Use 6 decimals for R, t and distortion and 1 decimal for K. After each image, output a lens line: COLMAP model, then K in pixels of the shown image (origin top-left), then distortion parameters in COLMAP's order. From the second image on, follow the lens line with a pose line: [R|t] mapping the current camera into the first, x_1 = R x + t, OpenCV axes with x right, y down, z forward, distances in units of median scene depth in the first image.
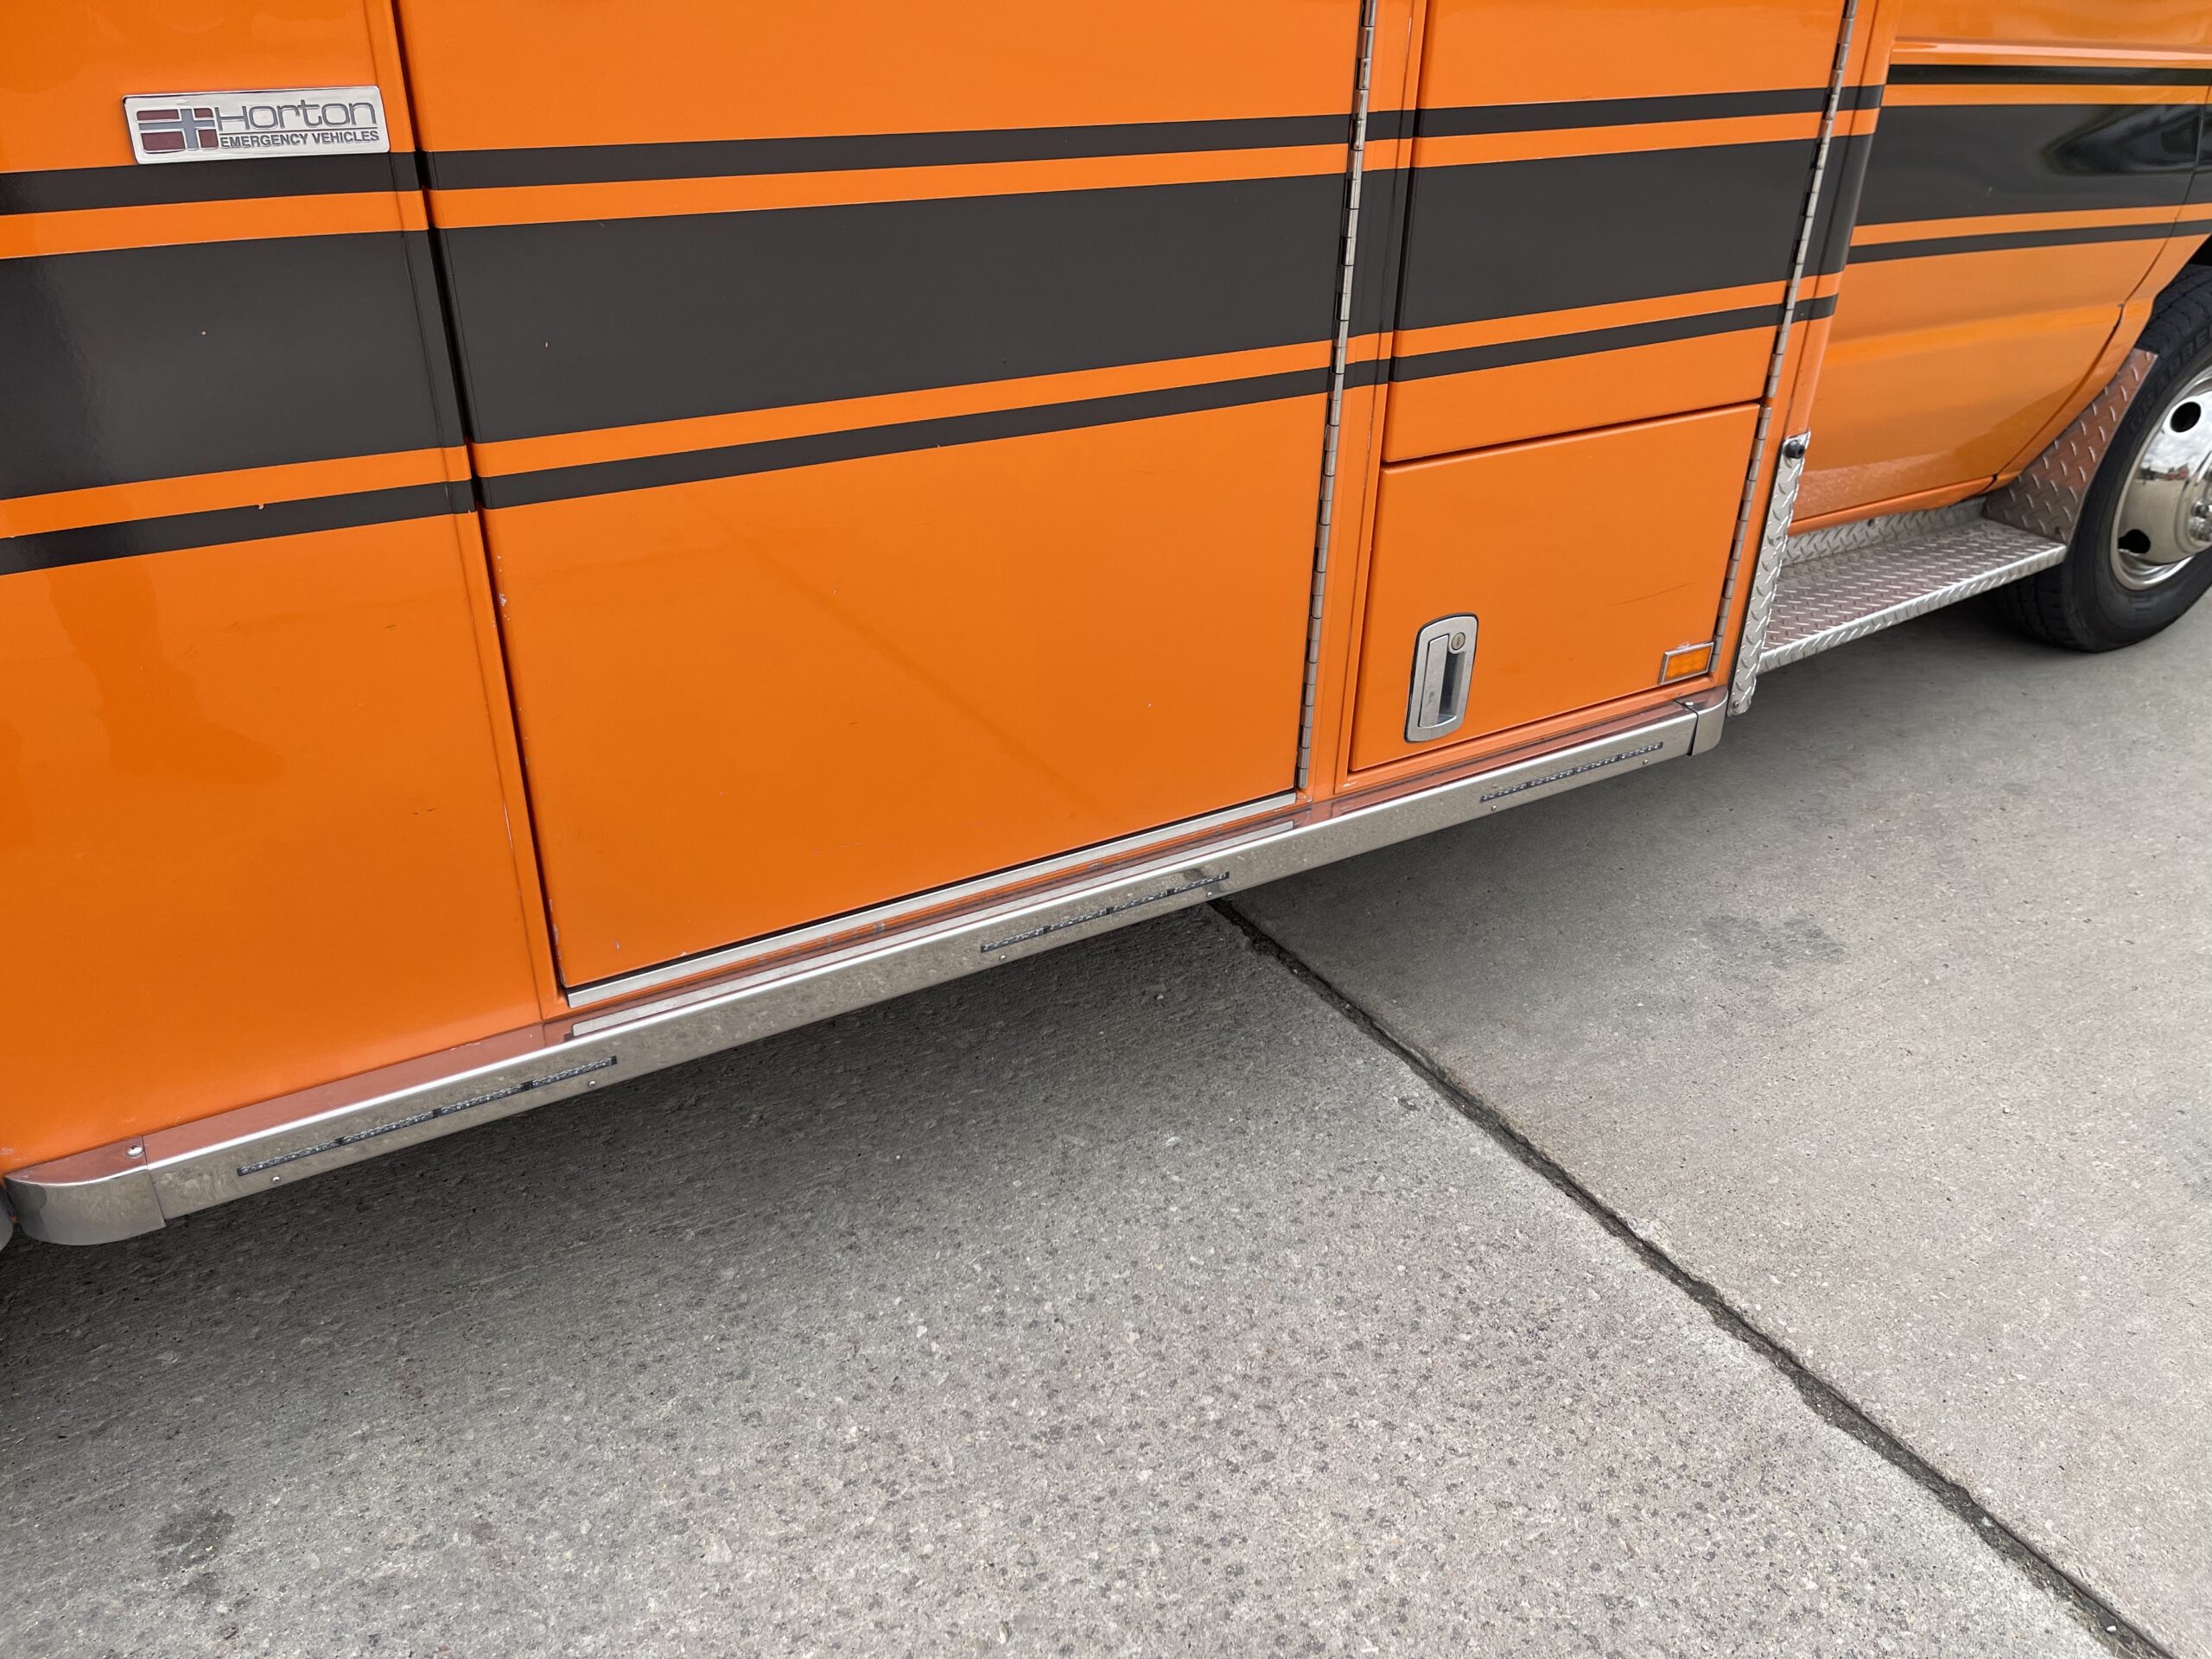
lens RADIAL K [[1646.7, 0, 1106.0], [0, 1646.7, 829.5], [0, 0, 1]] dist [0.065022, -0.096032]
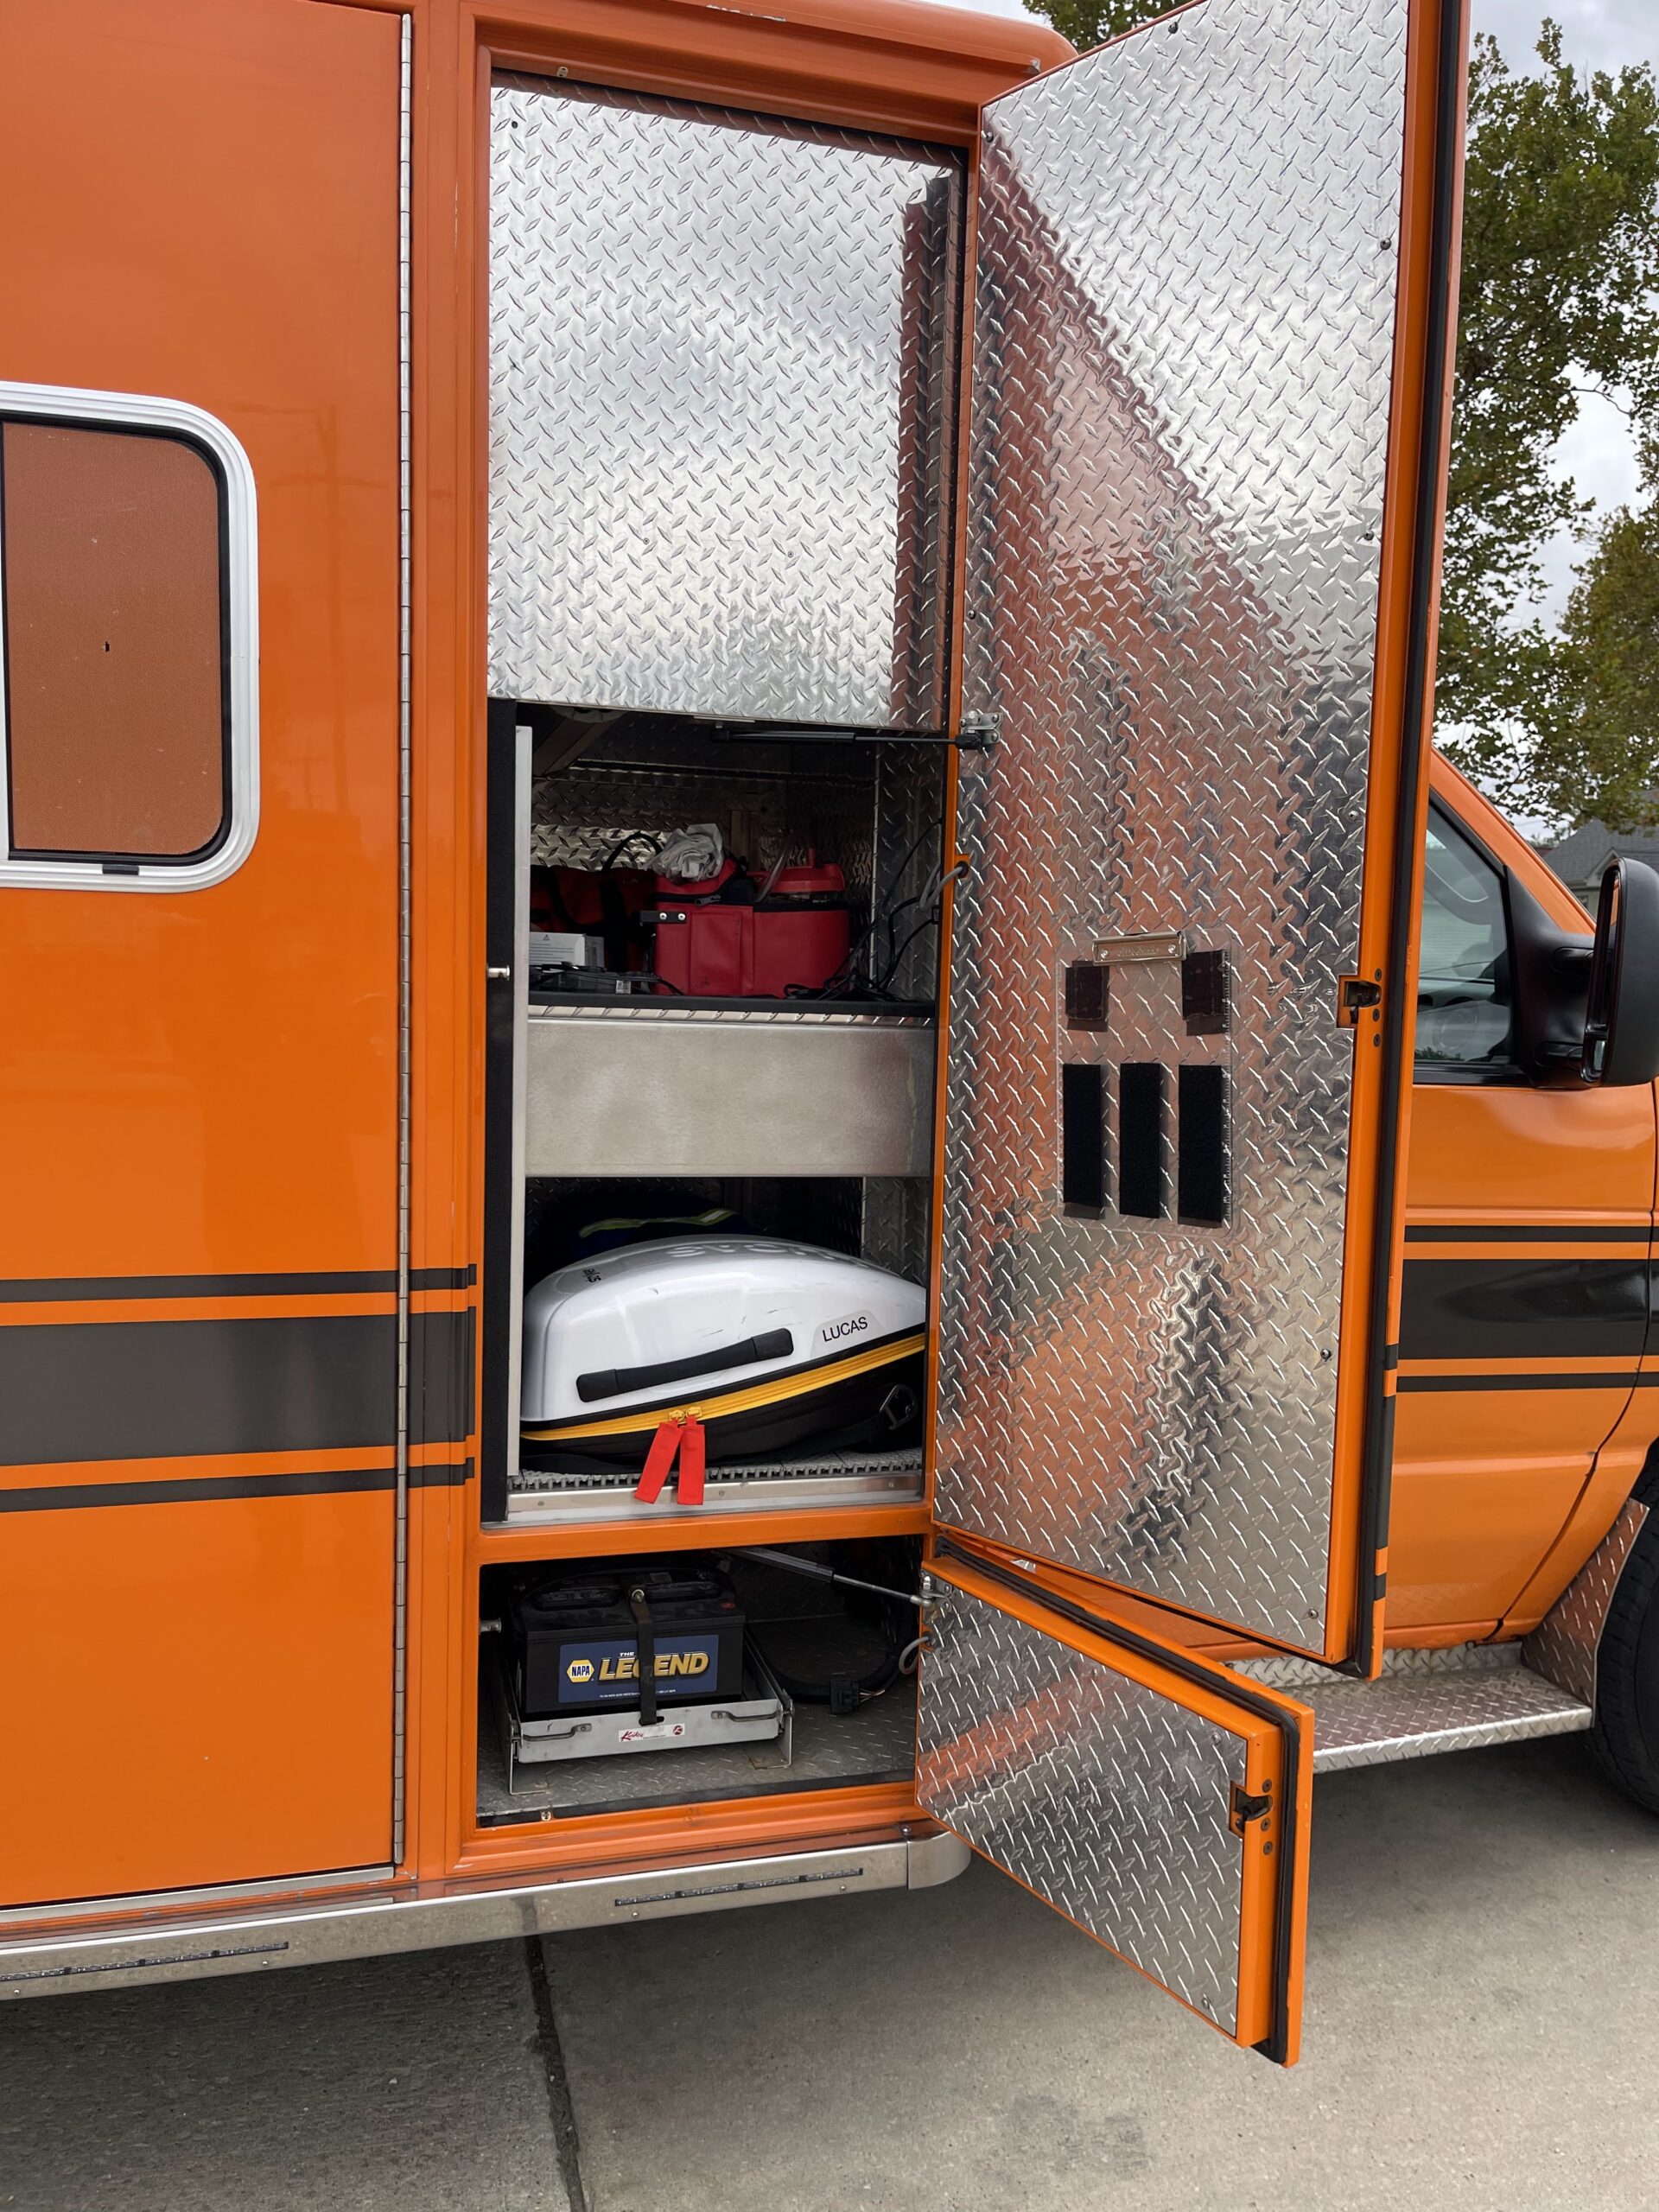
lens RADIAL K [[1646.7, 0, 829.5], [0, 1646.7, 1106.0], [0, 0, 1]] dist [0.065022, -0.096032]
pose [[0.963132, 0.028284, -0.267538, 0.480771], [-0.137449, 0.906606, -0.398966, -0.057386], [0.231267, 0.421030, 0.877069, -0.037039]]
